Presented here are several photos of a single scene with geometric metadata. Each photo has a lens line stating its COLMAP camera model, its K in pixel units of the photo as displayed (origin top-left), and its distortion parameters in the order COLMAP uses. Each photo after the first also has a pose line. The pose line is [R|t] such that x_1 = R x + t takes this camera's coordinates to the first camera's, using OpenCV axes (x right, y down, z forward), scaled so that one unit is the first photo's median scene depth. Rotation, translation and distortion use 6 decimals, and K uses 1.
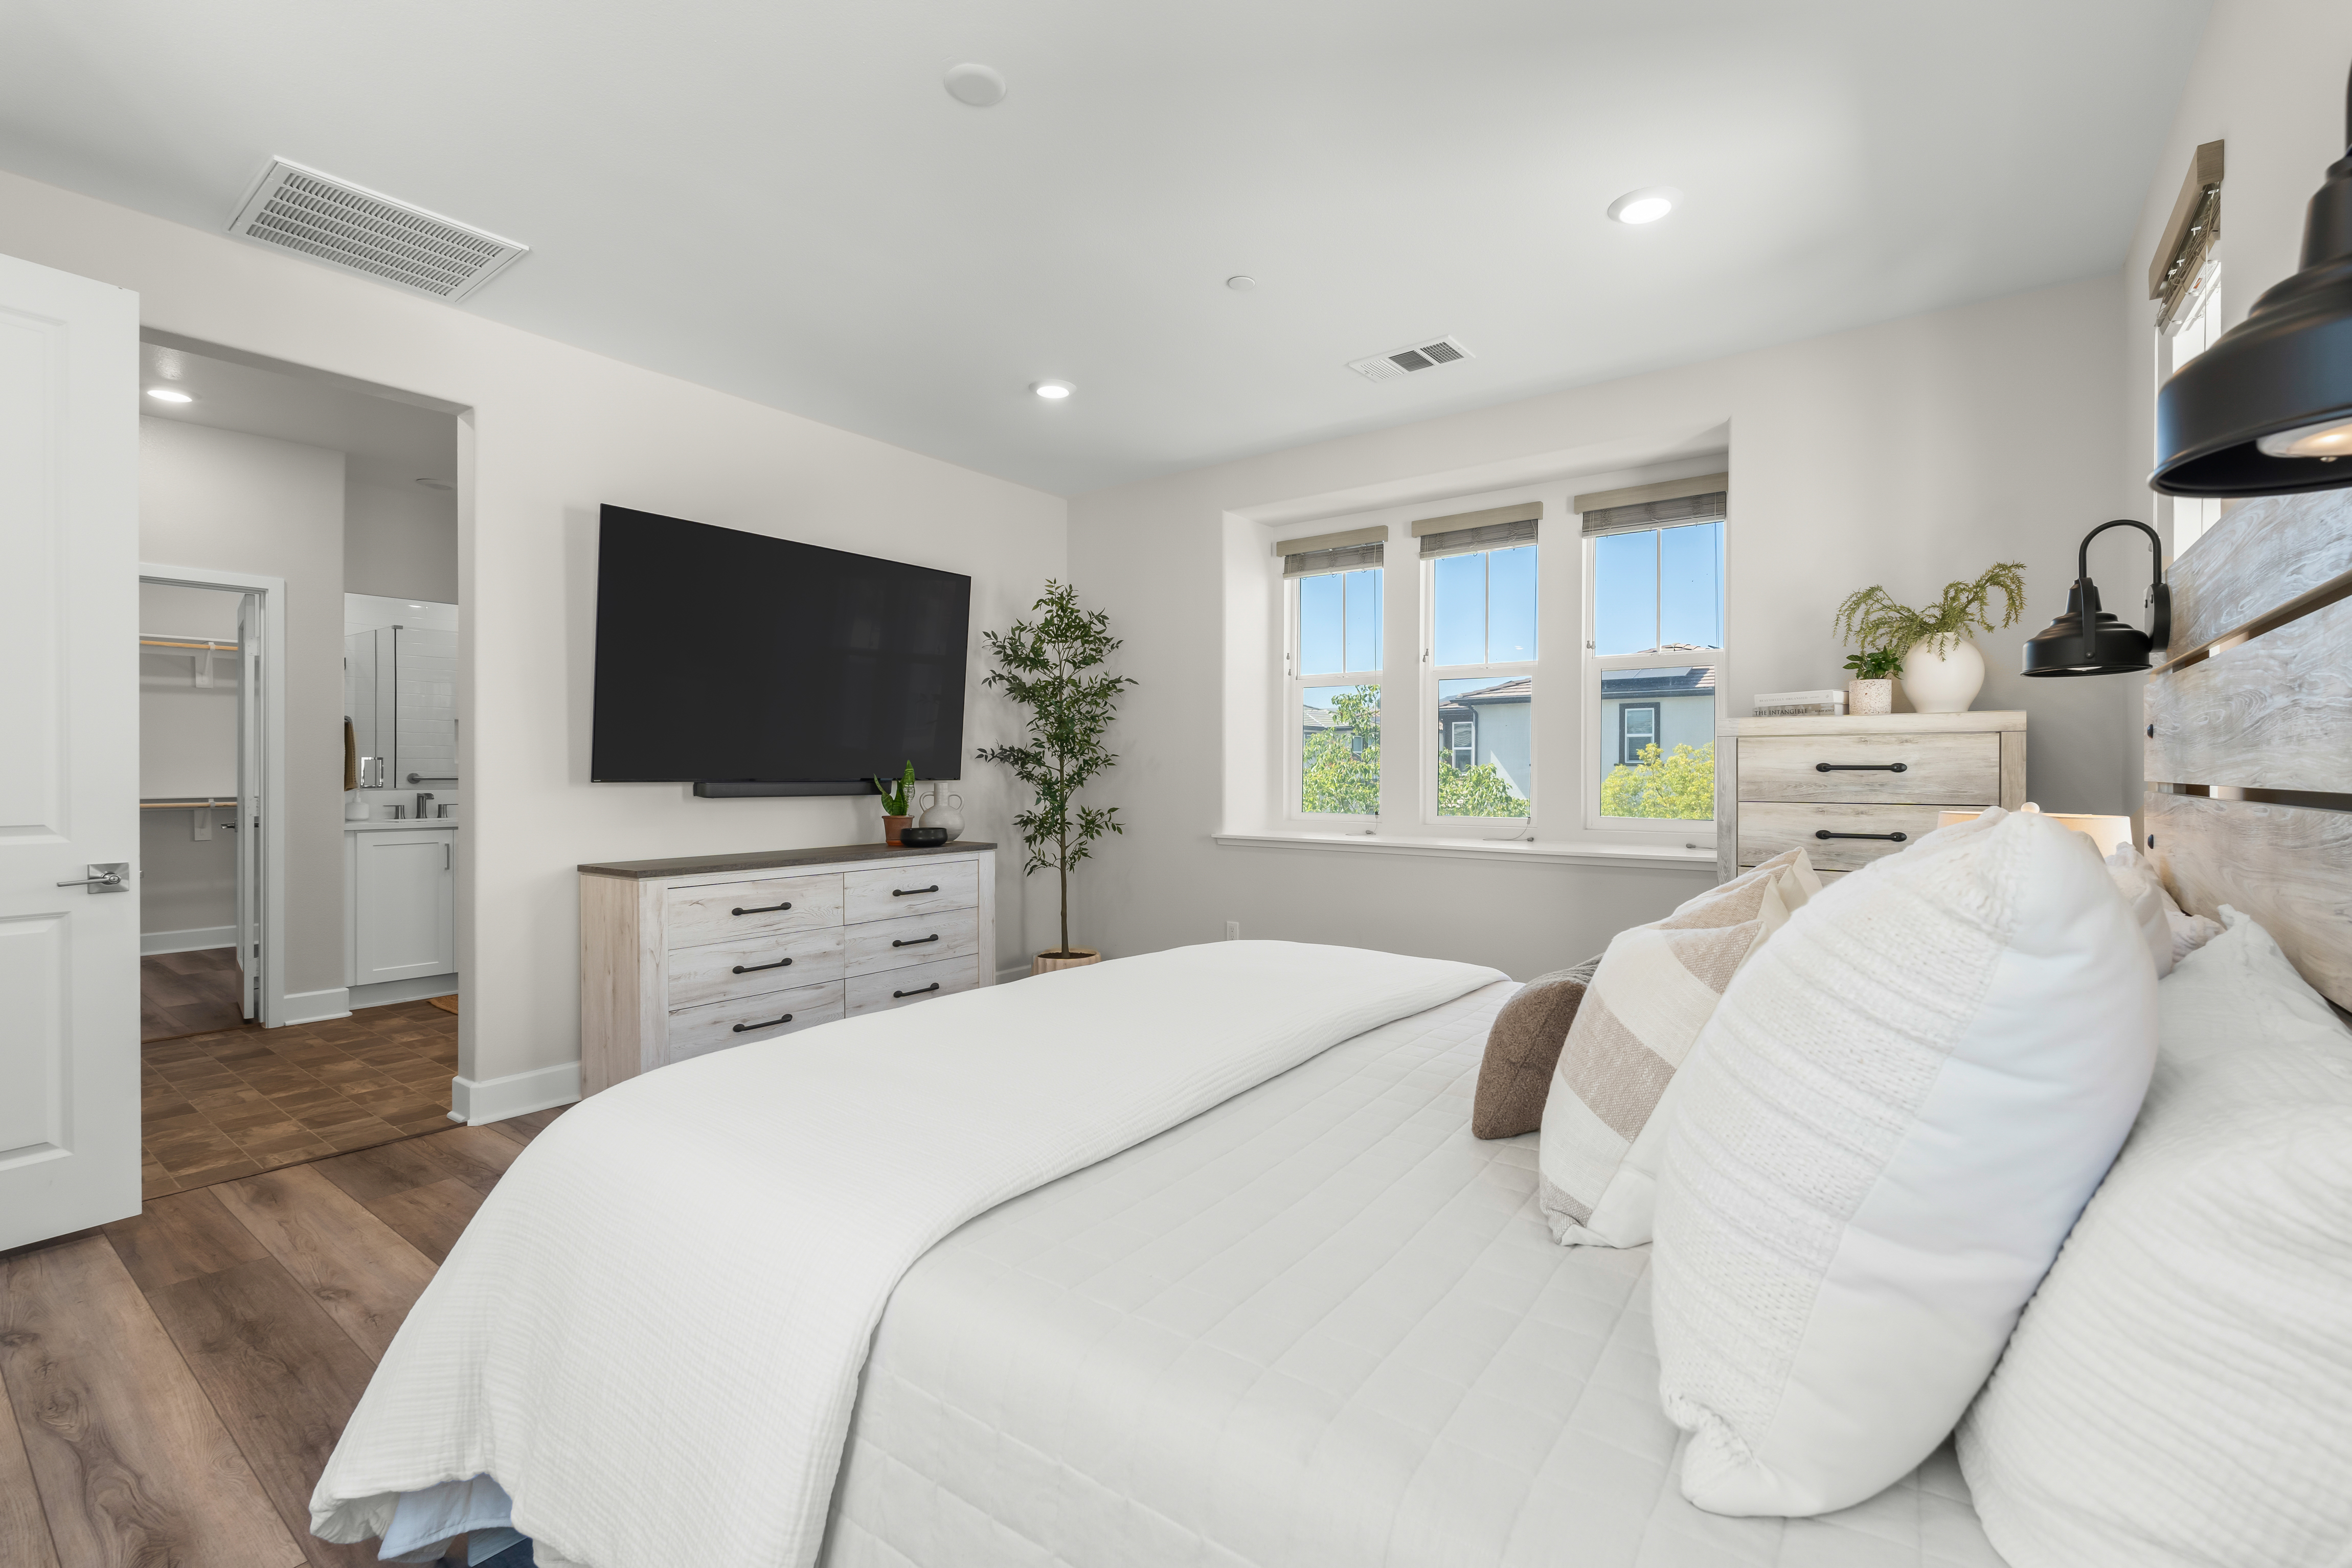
lens RADIAL K [[1042.2, 0, 1229.6], [0, 1042.2, 772.4], [0, 0, 1]] dist [-0.001044, -0.000060]
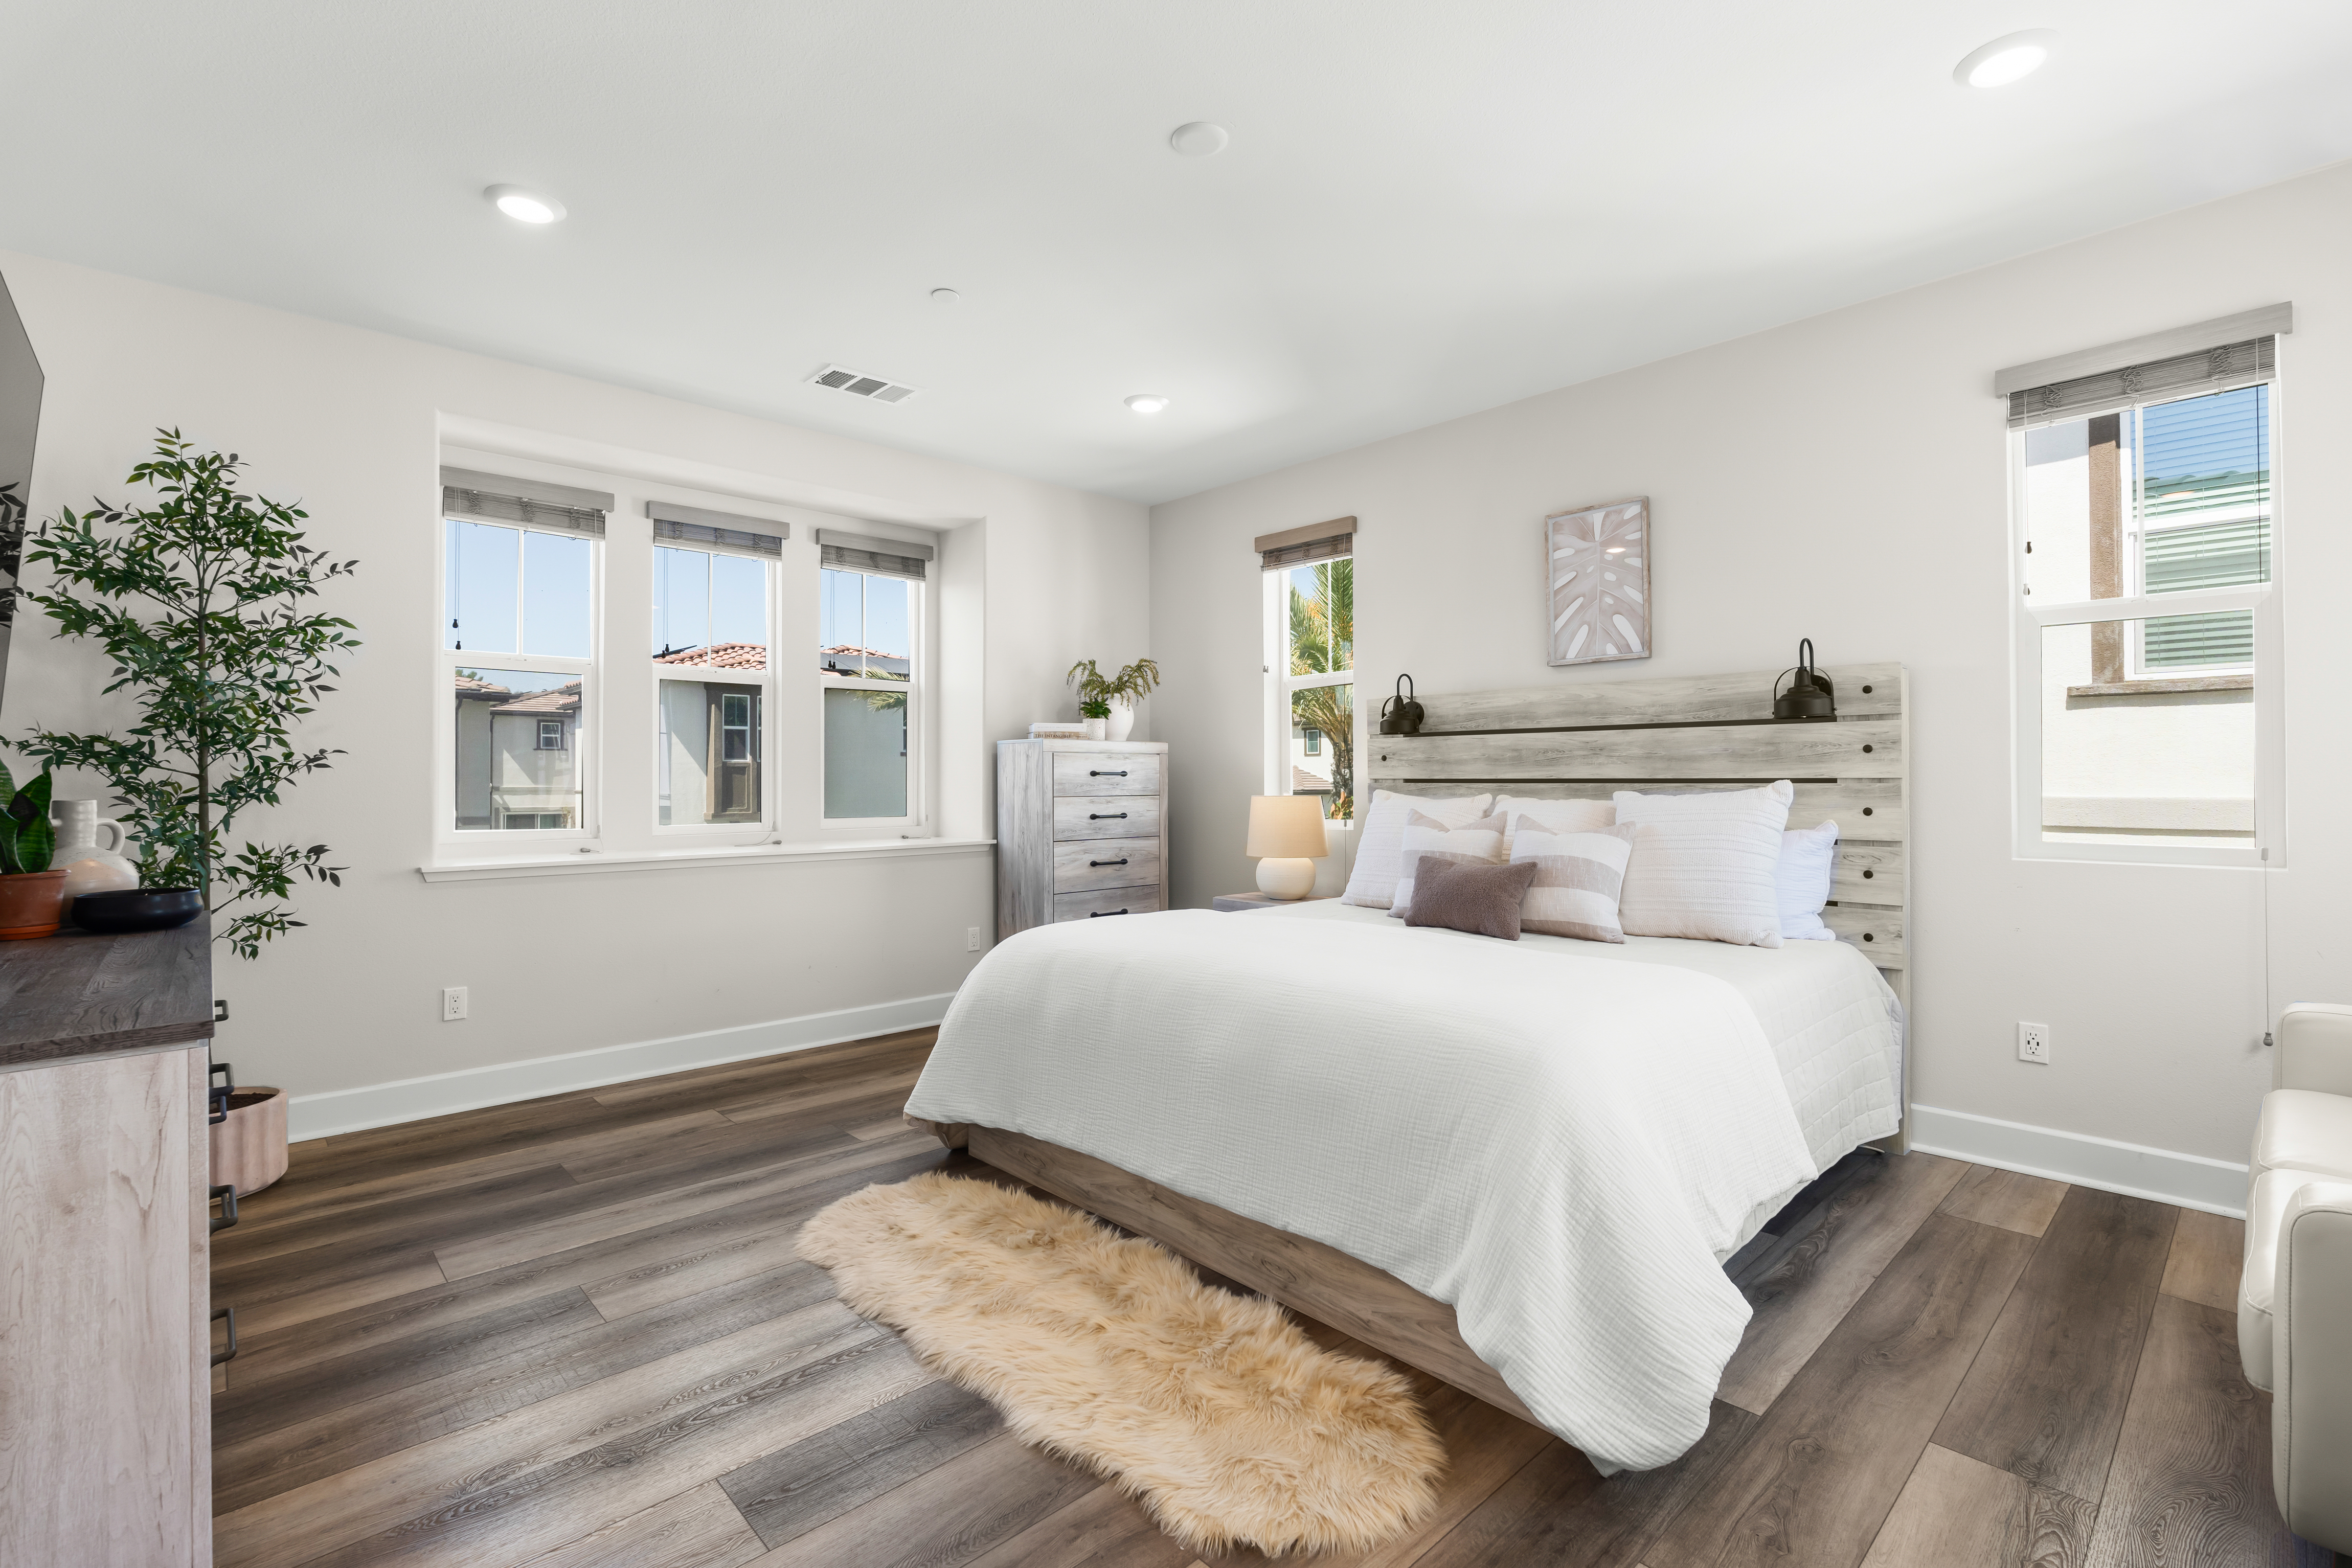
lens RADIAL K [[1045.4, 0, 1176.0], [0, 1045.4, 784.0], [0, 0, 1]] dist [-0.001506, 0.000025]
pose [[0.202646, -0.006491, 0.979231, -0.663865], [0.005830, 0.999968, 0.005422, 0.002217], [-0.979235, 0.004610, 0.202677, 0.396505]]
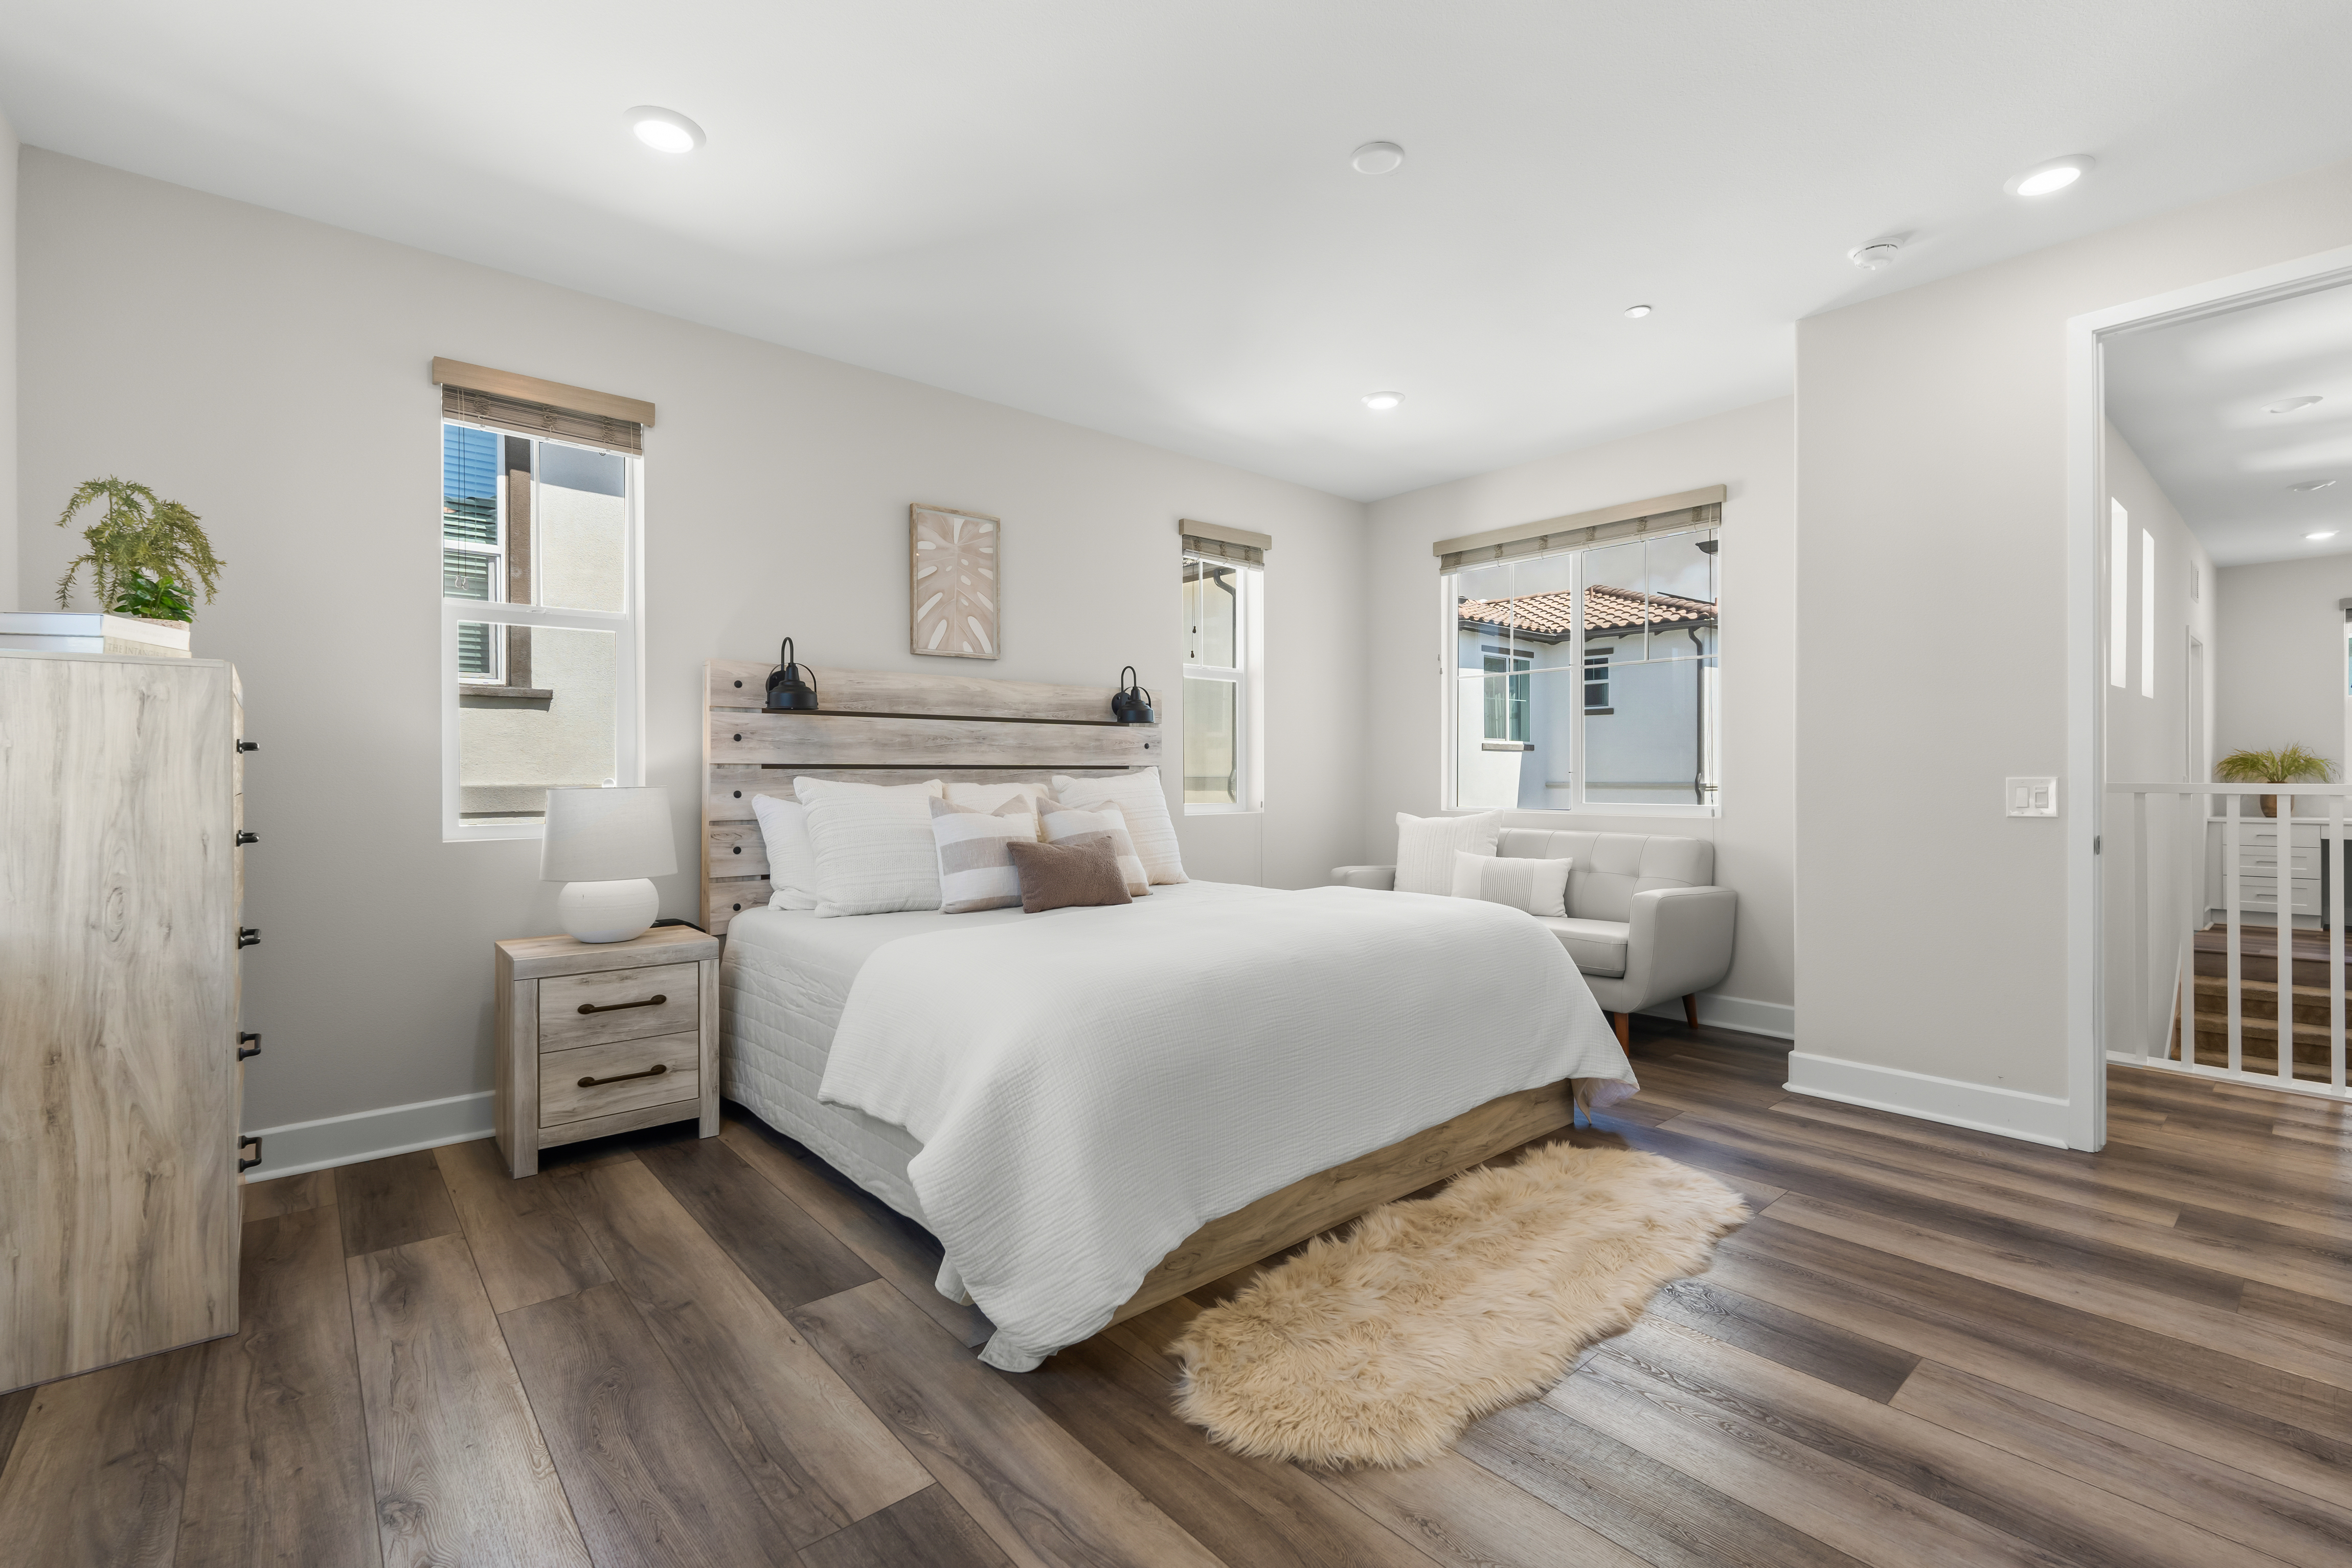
lens RADIAL K [[1068.8, 0, 1176.0], [0, 1068.8, 784.0], [0, 0, 1]] dist [0.026238, 0.000090]
pose [[-0.974397, -0.009106, 0.224652, -0.136495], [-0.004570, 0.999775, 0.020704, 0.000822], [-0.224790, 0.019147, -0.974219, 1.139930]]
